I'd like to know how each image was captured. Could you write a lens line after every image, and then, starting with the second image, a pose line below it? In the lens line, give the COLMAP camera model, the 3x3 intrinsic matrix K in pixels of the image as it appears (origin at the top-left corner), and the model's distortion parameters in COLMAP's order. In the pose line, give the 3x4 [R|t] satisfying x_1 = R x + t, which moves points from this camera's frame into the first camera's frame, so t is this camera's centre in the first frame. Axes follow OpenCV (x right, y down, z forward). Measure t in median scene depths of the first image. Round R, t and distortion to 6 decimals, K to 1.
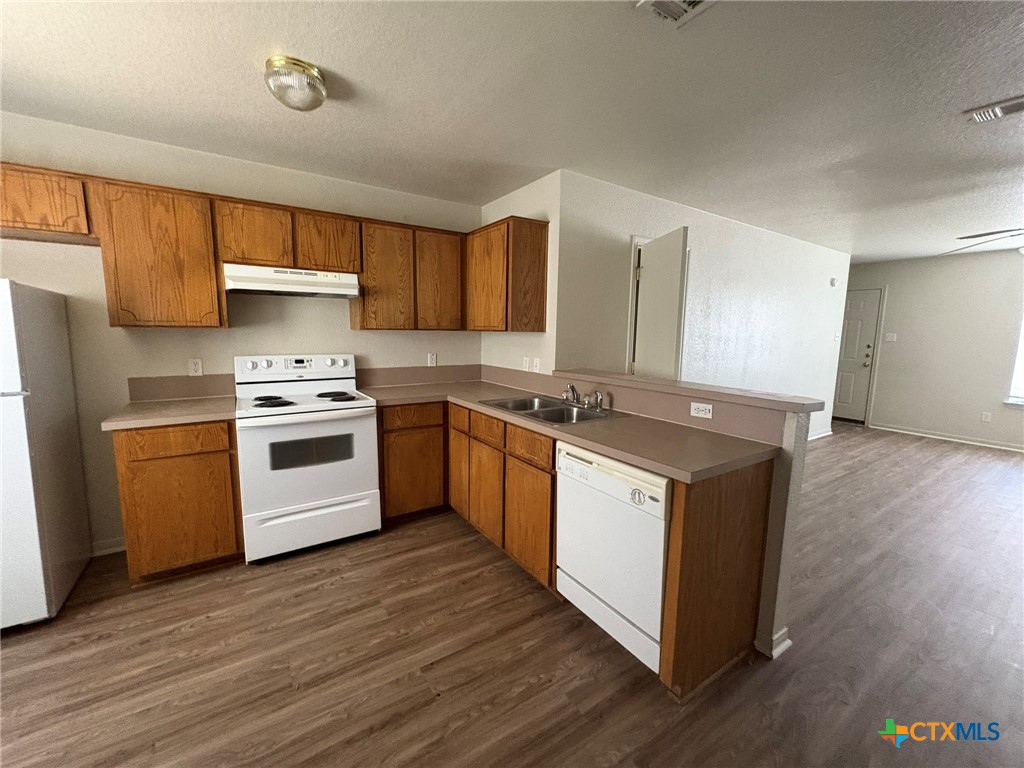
lens RADIAL K [[409.3, 0, 511.6], [0, 409.3, 383.8], [0, 0, 1]] dist [0.000952, 0.000573]
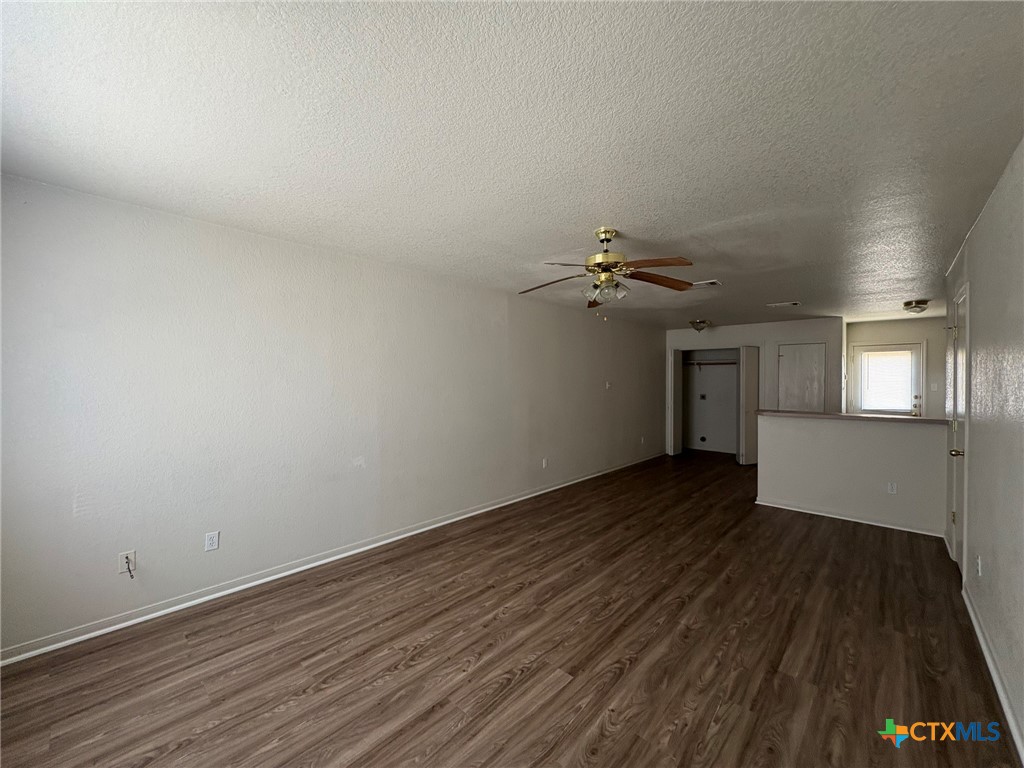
lens RADIAL K [[409.3, 0, 506.5], [0, 409.3, 383.4], [0, 0, 1]] dist [0.000952, 0.000573]
pose [[-0.972147, -0.017031, -0.233752, 0.999889], [-0.047676, 0.990873, 0.126084, -0.134743], [0.229471, 0.133717, -0.964086, 1.070745]]
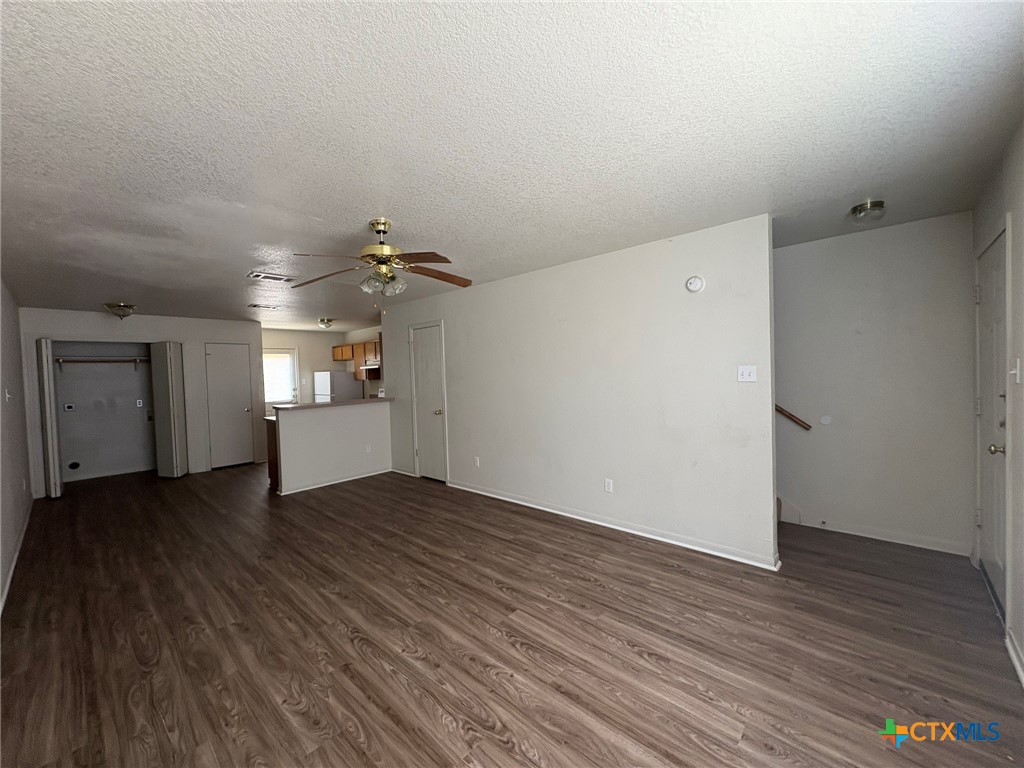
lens RADIAL K [[409.3, 0, 512.0], [0, 409.3, 385.2], [0, 0, 1]] dist [0.000952, 0.000573]
pose [[0.244310, 0.010935, -0.969635, 1.298702], [-0.086824, 0.996167, -0.010642, -0.073394], [0.965802, 0.086788, 0.244323, 0.614010]]
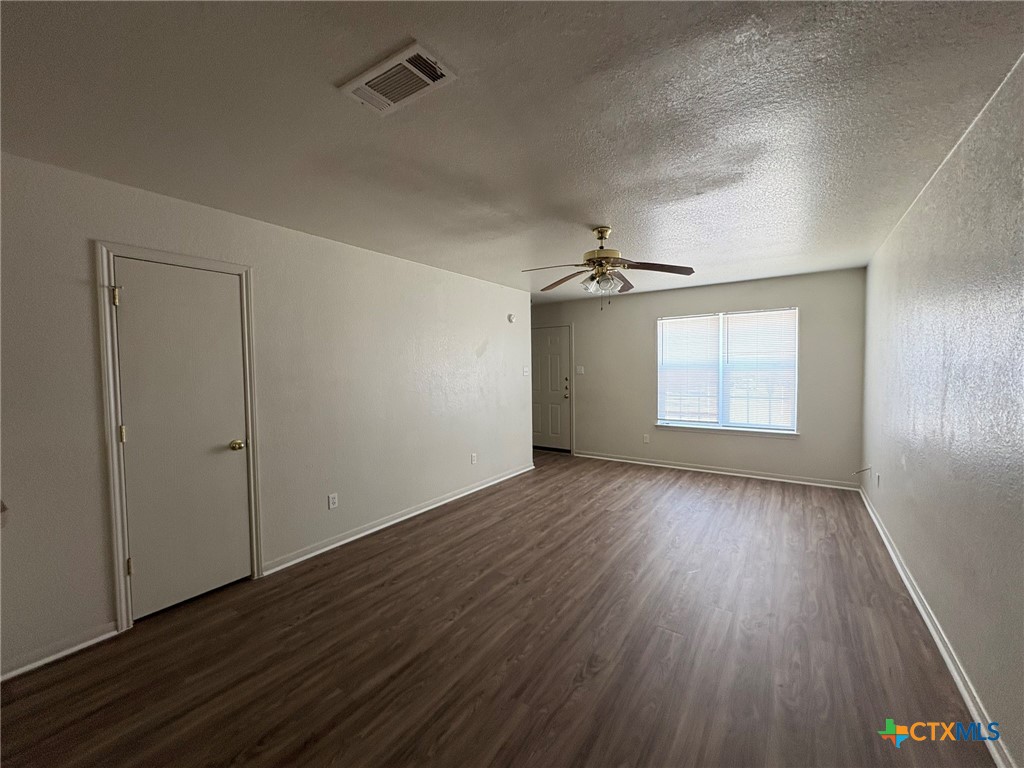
lens RADIAL K [[409.3, 0, 510.9], [0, 409.3, 378.9], [0, 0, 1]] dist [0.000952, 0.000573]
pose [[0.926845, -0.037150, 0.373601, 0.403246], [0.073977, 0.993655, -0.084721, -0.014624], [-0.368083, 0.106161, 0.923712, 0.085117]]
